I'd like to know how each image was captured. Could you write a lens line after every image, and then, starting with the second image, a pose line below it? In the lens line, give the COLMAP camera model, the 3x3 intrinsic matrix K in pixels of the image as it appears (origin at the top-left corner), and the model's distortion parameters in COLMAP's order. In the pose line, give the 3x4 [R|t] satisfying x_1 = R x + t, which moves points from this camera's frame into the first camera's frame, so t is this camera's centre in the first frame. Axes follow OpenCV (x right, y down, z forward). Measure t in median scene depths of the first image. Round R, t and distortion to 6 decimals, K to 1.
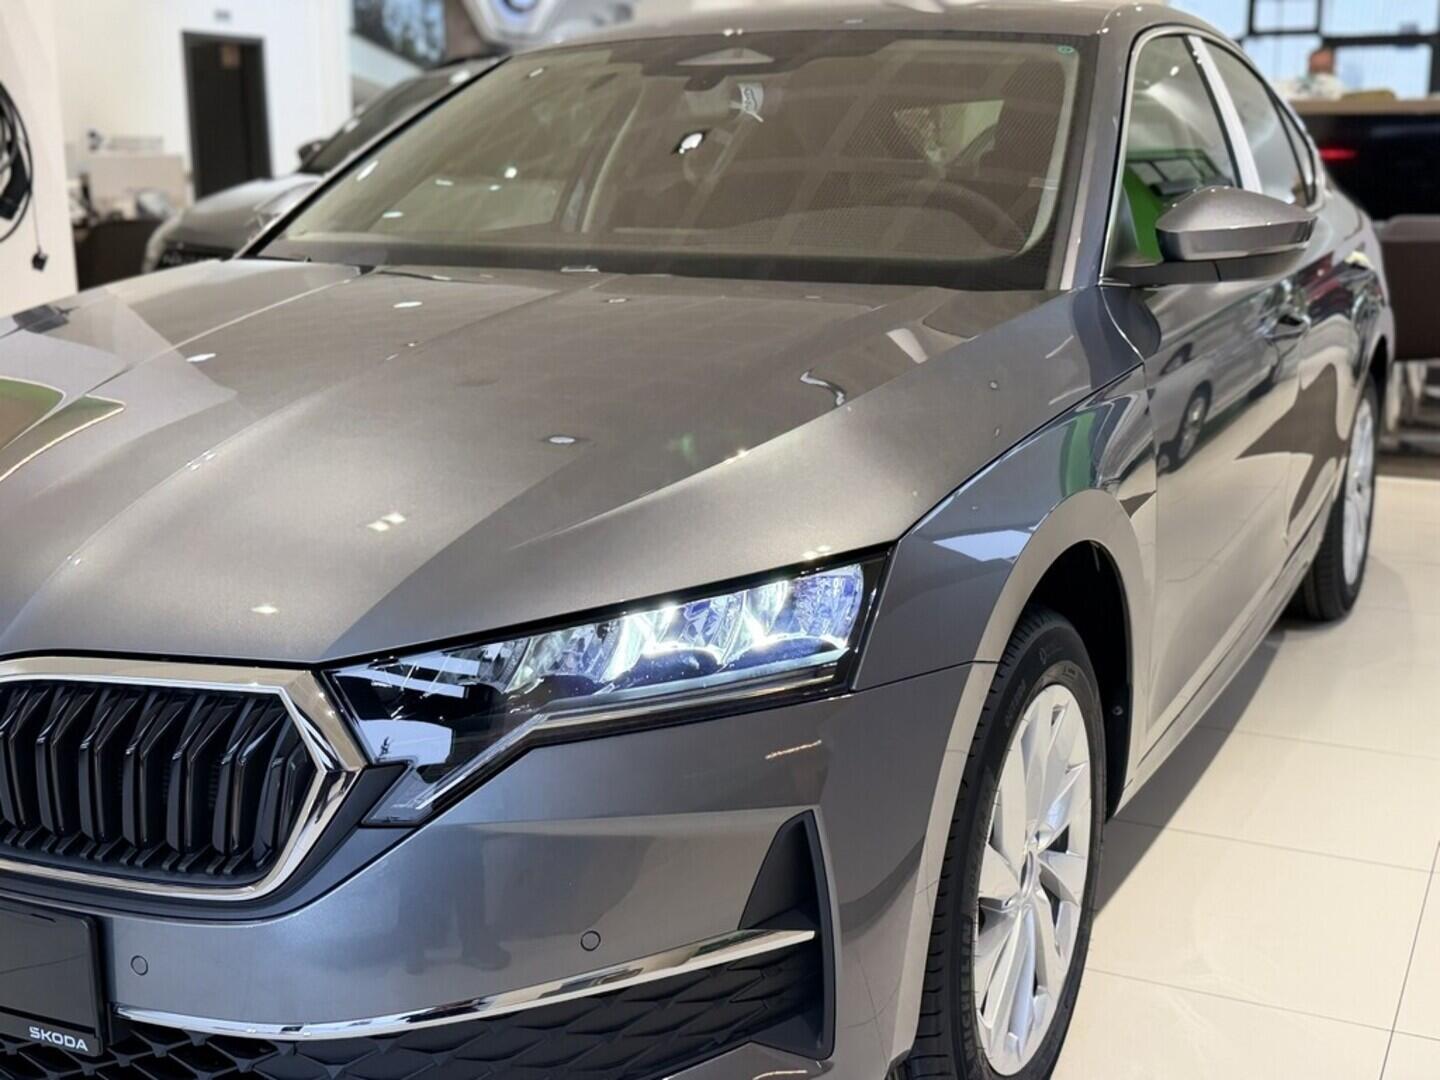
lens RADIAL K [[1753.4, 0, 720.0], [0, 1753.4, 540.0], [0, 0, 1]] dist [0.200450, -0.541666]
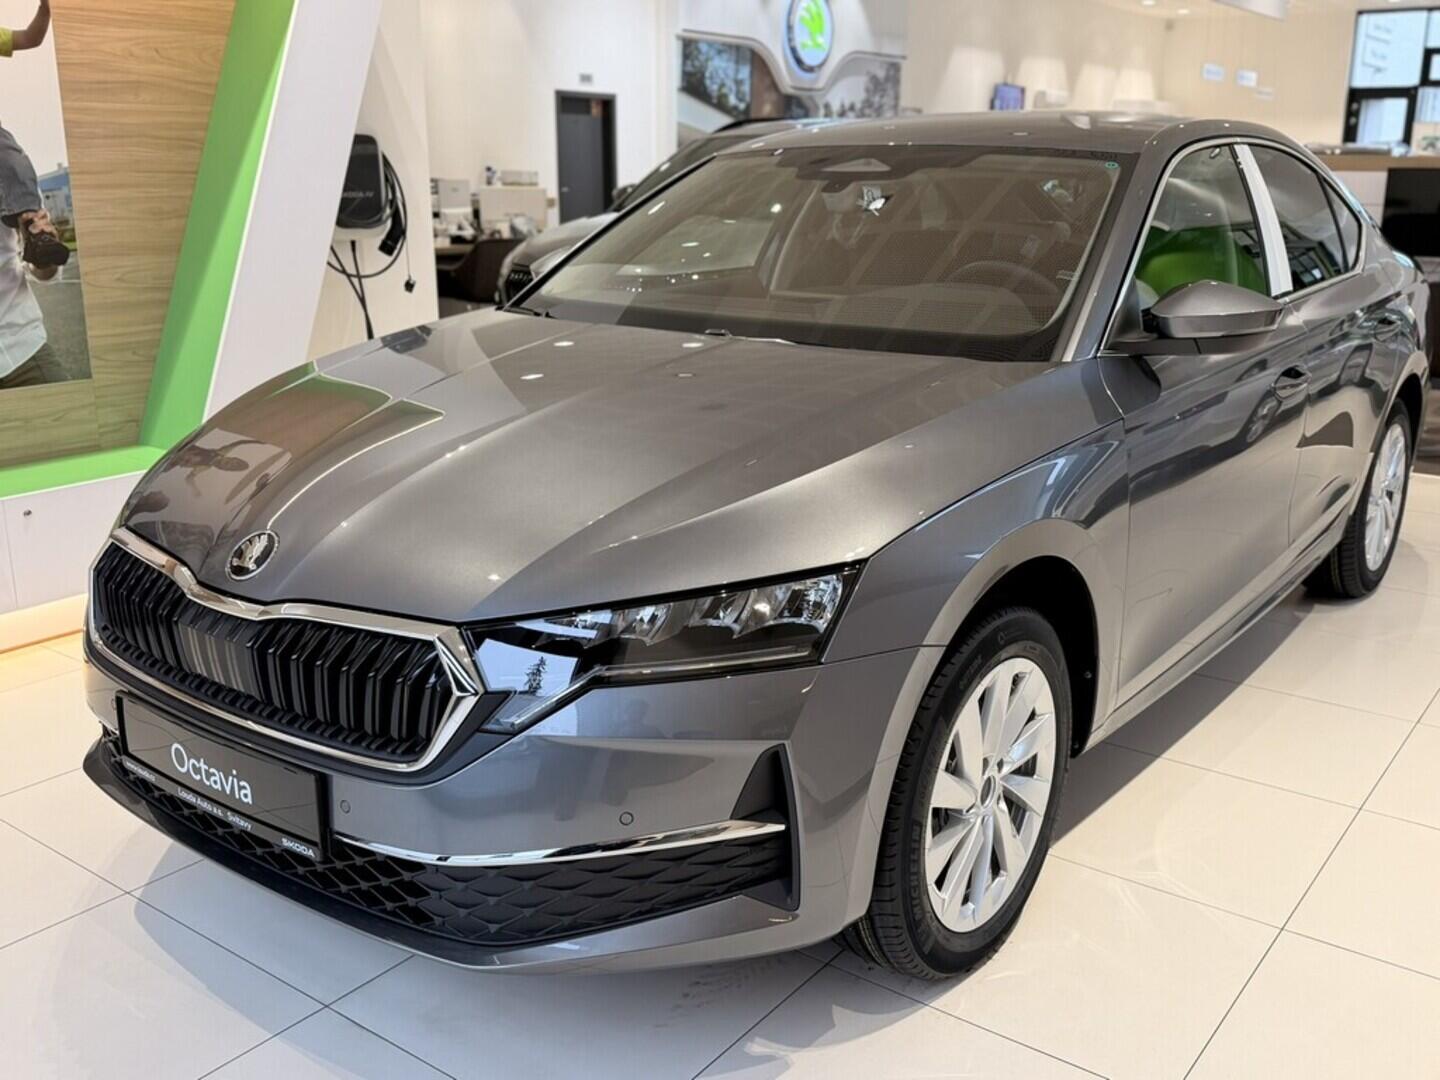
lens RADIAL K [[1356.1, 0, 720.0], [0, 1356.1, 540.0], [0, 0, 1]] dist [0.170800, -0.473487]
pose [[0.982689, 0.057894, -0.175985, 0.142904], [-0.049072, 0.997330, 0.054081, -0.055279], [0.178646, -0.044509, 0.982906, -0.082316]]
